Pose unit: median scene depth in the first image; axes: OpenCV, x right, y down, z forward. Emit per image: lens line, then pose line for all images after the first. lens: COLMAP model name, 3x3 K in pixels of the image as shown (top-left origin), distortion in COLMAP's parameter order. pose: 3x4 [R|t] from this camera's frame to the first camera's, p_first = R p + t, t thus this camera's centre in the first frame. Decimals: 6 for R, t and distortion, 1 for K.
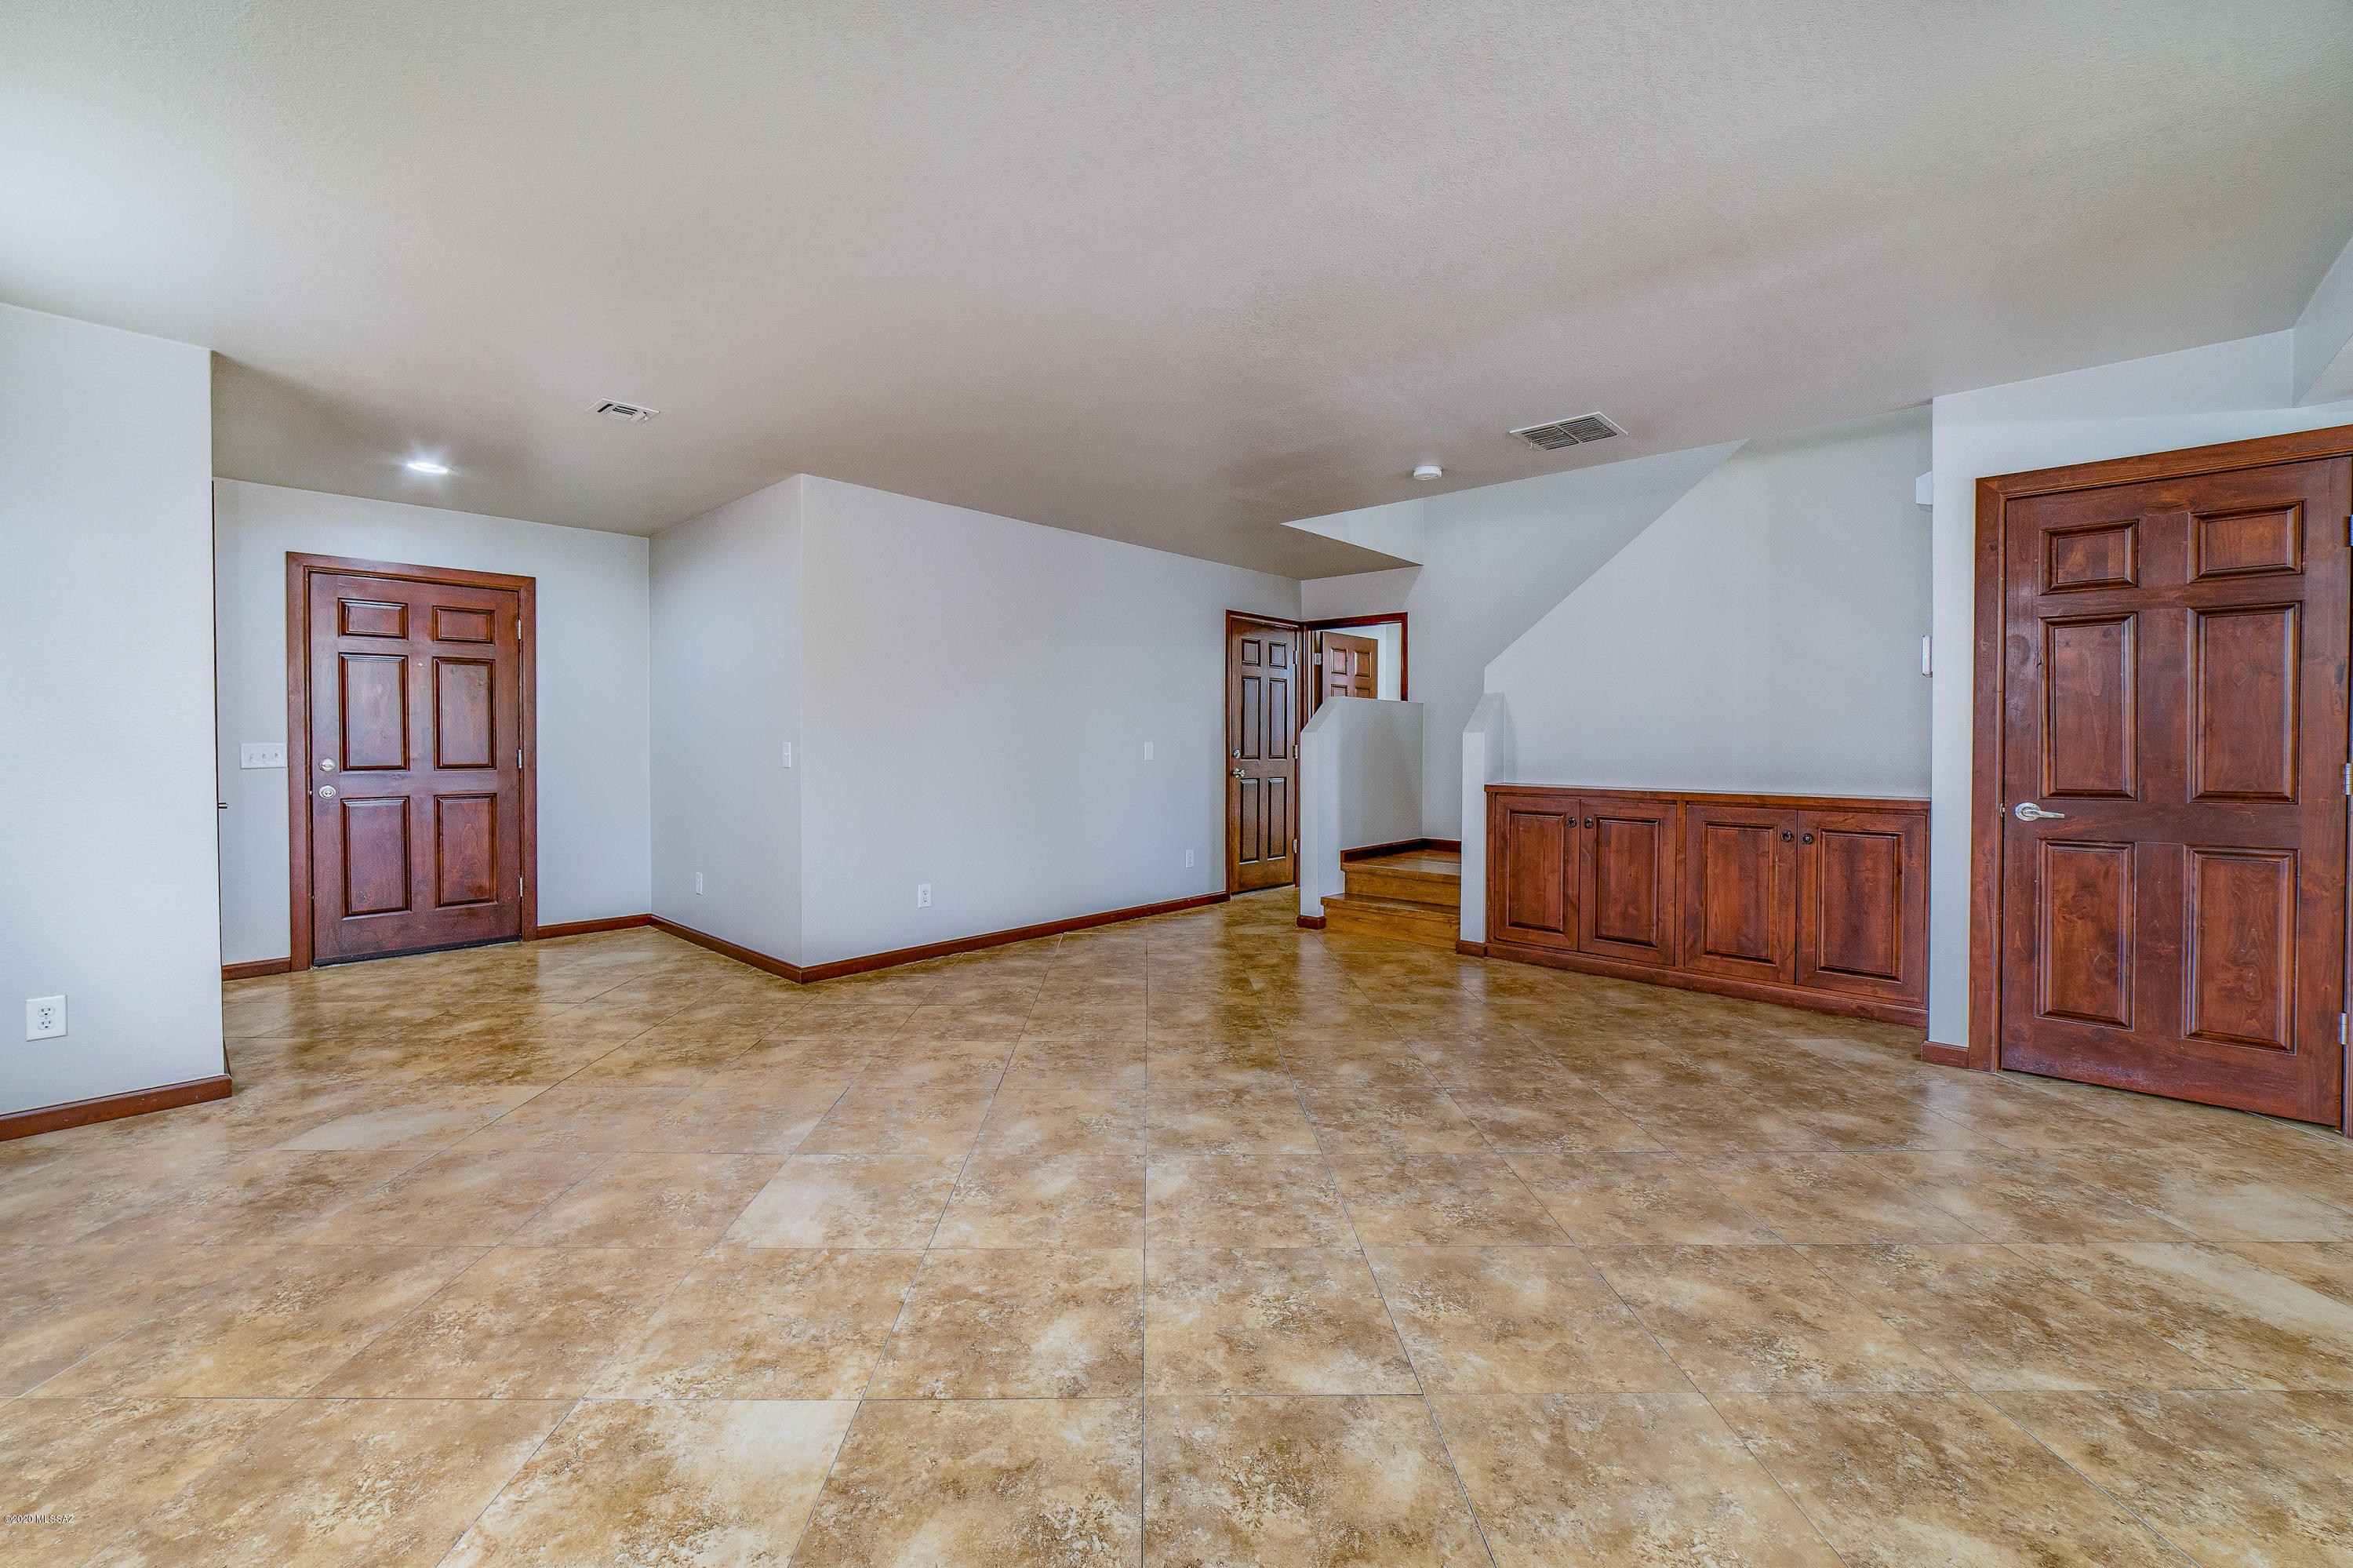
lens RADIAL K [[973.3, 0, 1179.4], [0, 973.3, 745.8], [0, 0, 1]] dist [-0.025835, 0.000199]
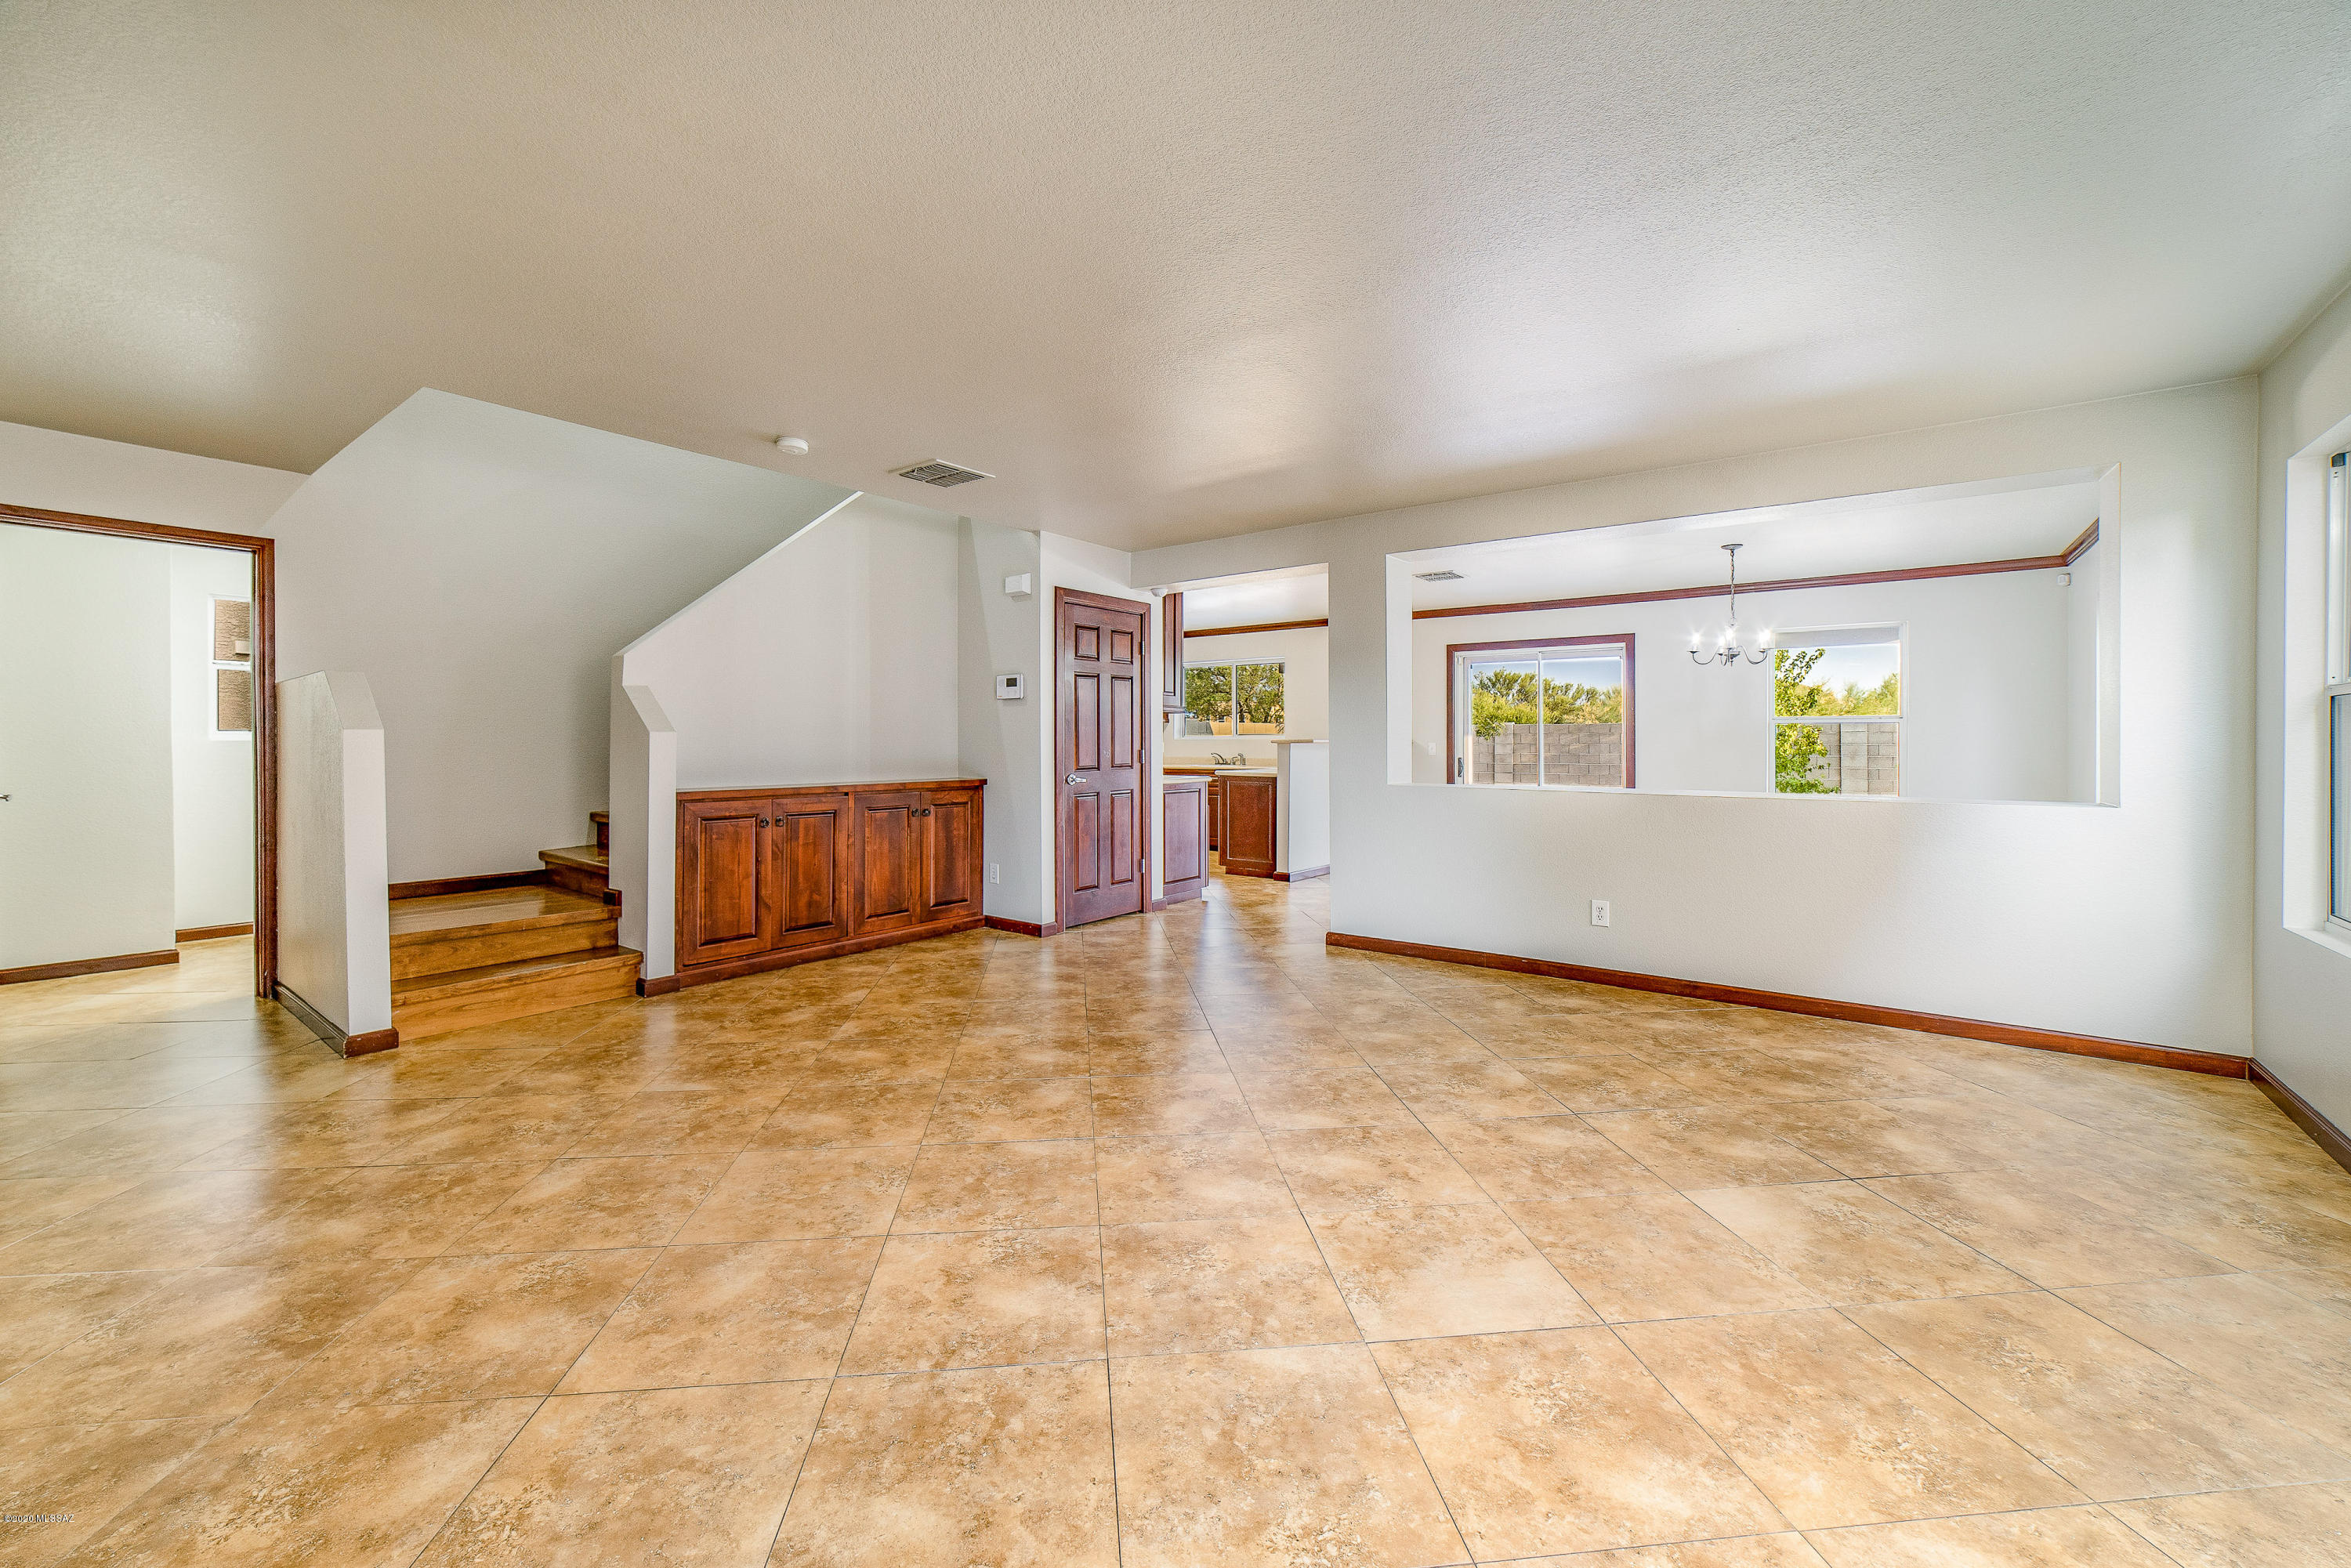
lens RADIAL K [[925.7, 0, 1176.7], [0, 925.7, 752.4], [0, 0, 1]] dist [-0.023526, 0.005321]
pose [[-0.096568, -0.017247, 0.995177, -0.964834], [0.005700, 0.999824, 0.017881, -0.013680], [-0.995310, 0.007399, -0.096453, 1.111070]]
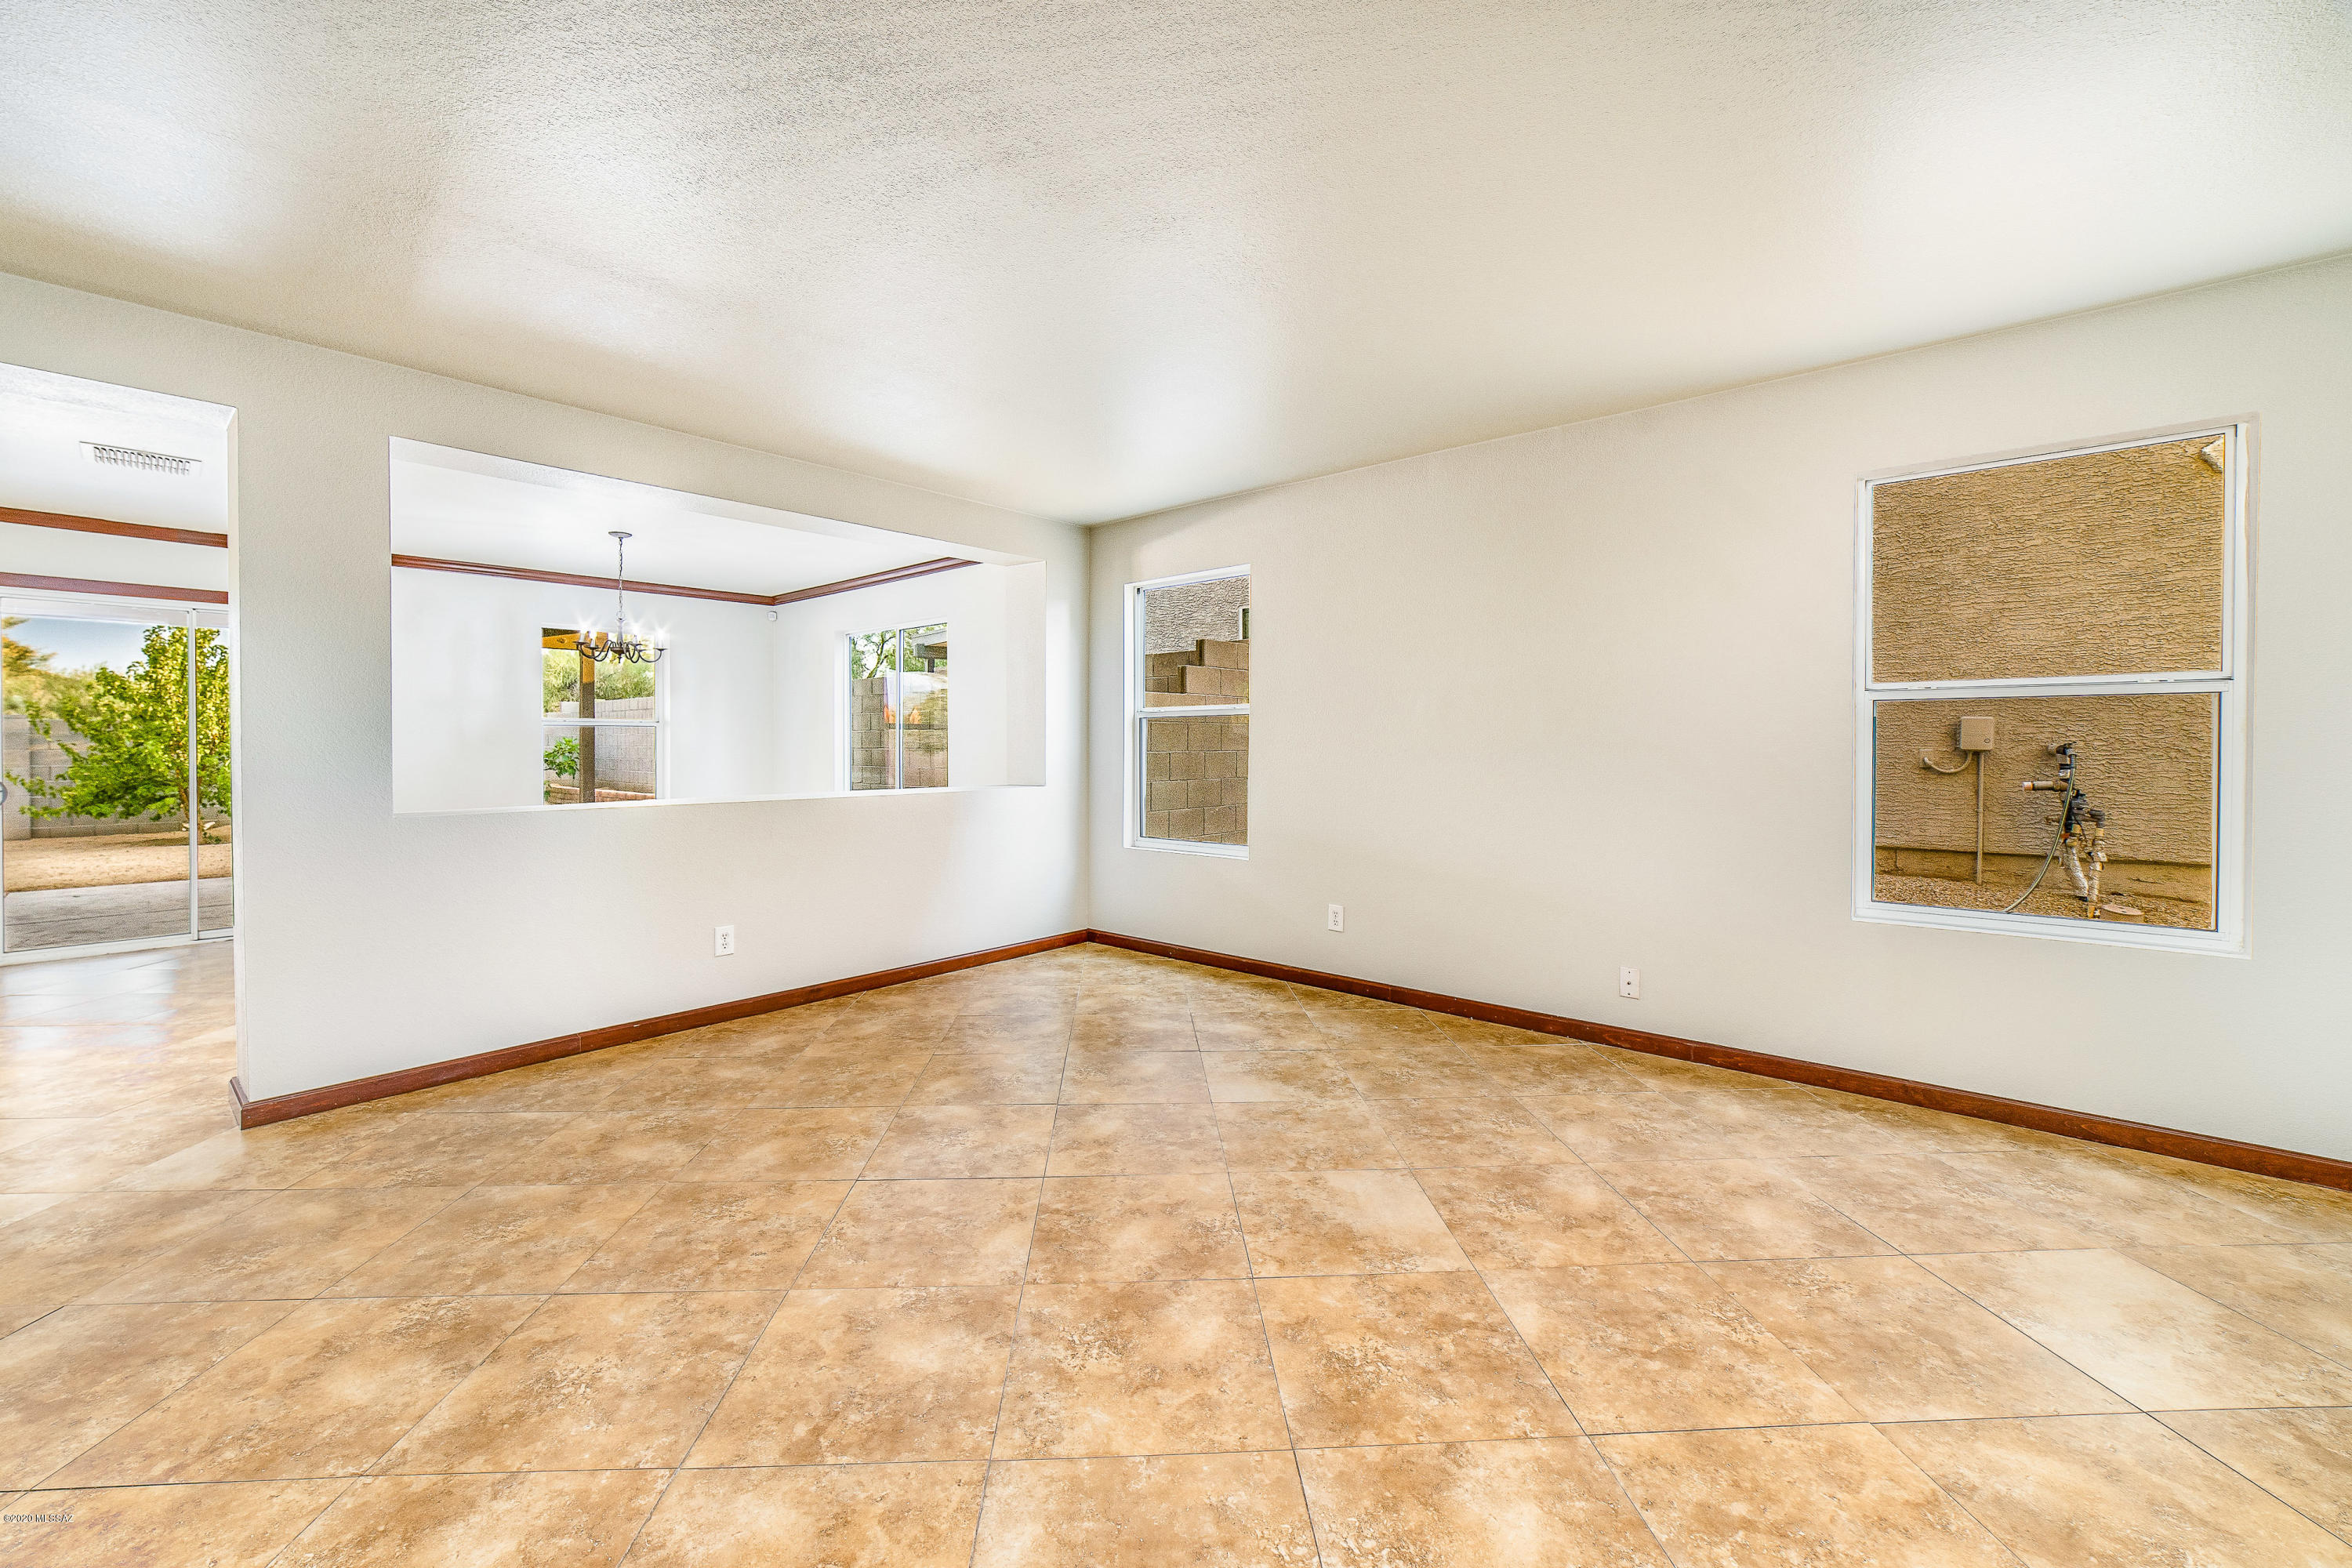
lens RADIAL K [[926.1, 0, 1177.2], [0, 926.1, 752.4], [0, 0, 1]] dist [-0.023526, 0.005321]
pose [[-0.999655, -0.001143, -0.026249, -0.127650], [-0.001546, 0.999881, 0.015330, -0.008927], [0.026229, 0.015365, -0.999538, 1.610937]]
